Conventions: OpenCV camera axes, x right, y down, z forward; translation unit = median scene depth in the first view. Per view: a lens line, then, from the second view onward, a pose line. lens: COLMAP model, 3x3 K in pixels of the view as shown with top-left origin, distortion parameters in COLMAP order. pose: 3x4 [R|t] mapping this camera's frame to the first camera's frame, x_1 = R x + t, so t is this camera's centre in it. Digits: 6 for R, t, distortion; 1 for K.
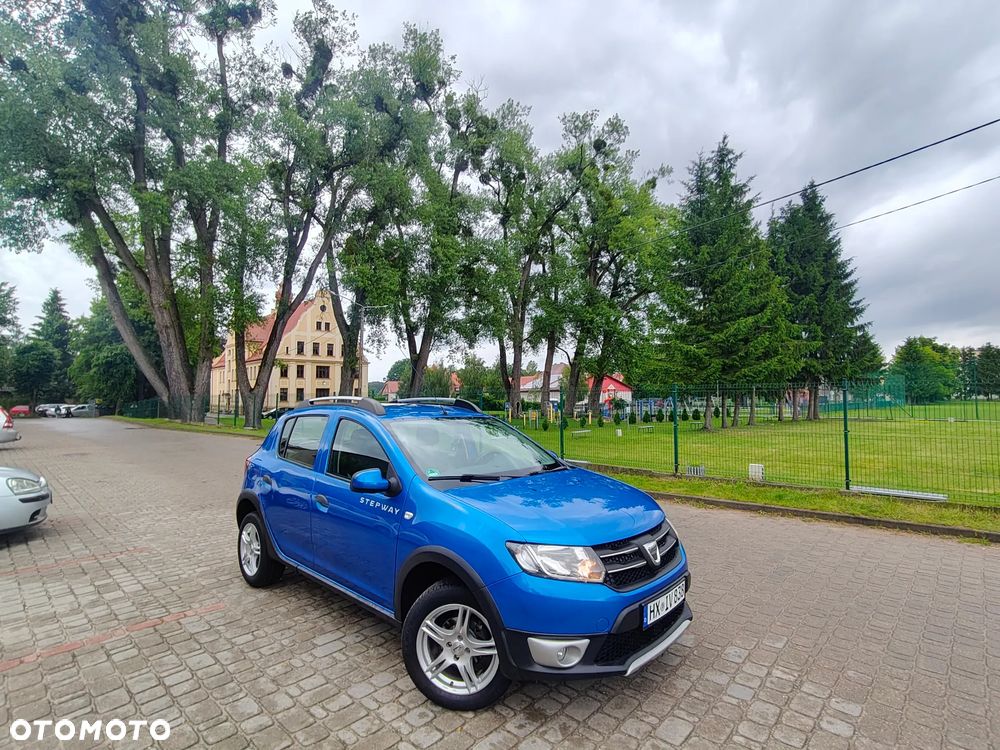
lens RADIAL K [[494.9, 0, 500.6], [0, 494.9, 391.5], [0, 0, 1]] dist [0.003583, -0.000039]
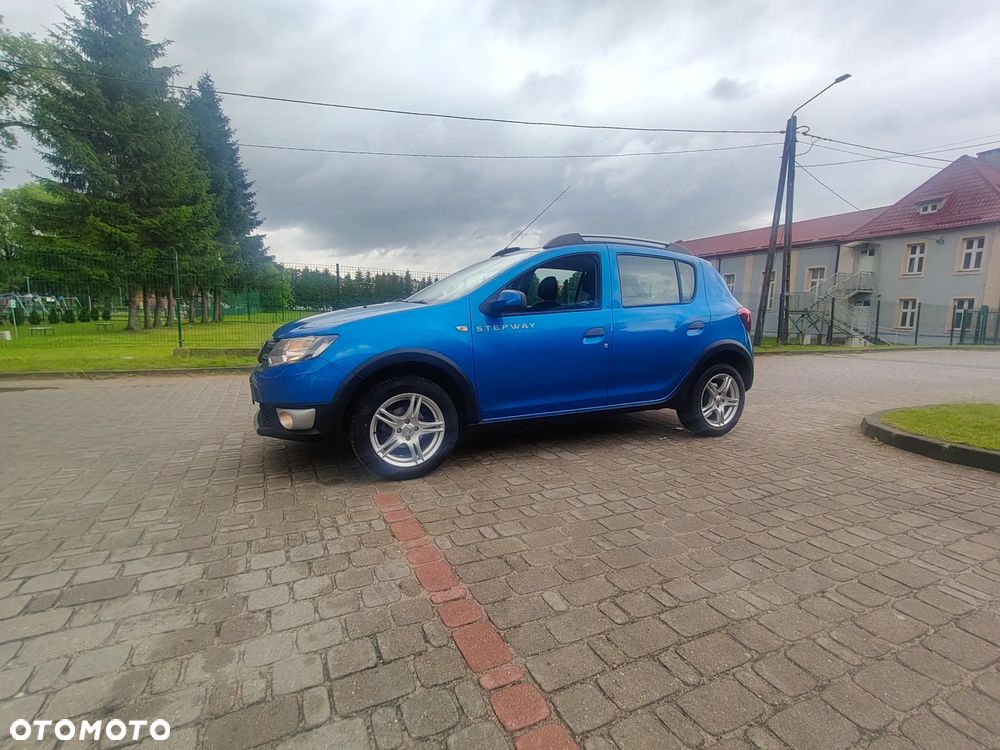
lens RADIAL K [[486.0, 0, 513.8], [0, 486.0, 387.4], [0, 0, 1]] dist [0.001391, 0.000349]
pose [[0.343146, -0.122891, 0.931208, -0.097713], [-0.041648, 0.988439, 0.145790, 0.013497], [-0.938358, -0.088810, 0.334061, 0.054276]]
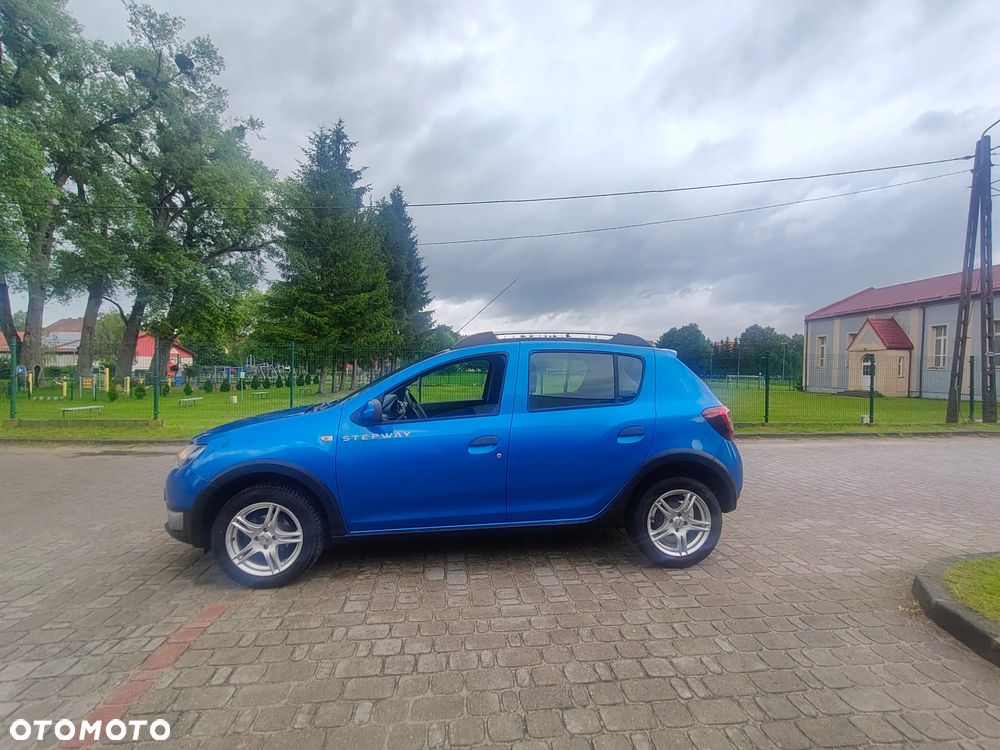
lens RADIAL K [[485.6, 0, 509.3], [0, 485.6, 380.1], [0, 0, 1]] dist [0.003221, 0.001048]
pose [[0.641387, 0.000268, 0.767217, -0.073469], [-0.028368, 0.999324, 0.023367, 0.005464], [-0.766693, -0.036752, 0.640961, 0.023008]]
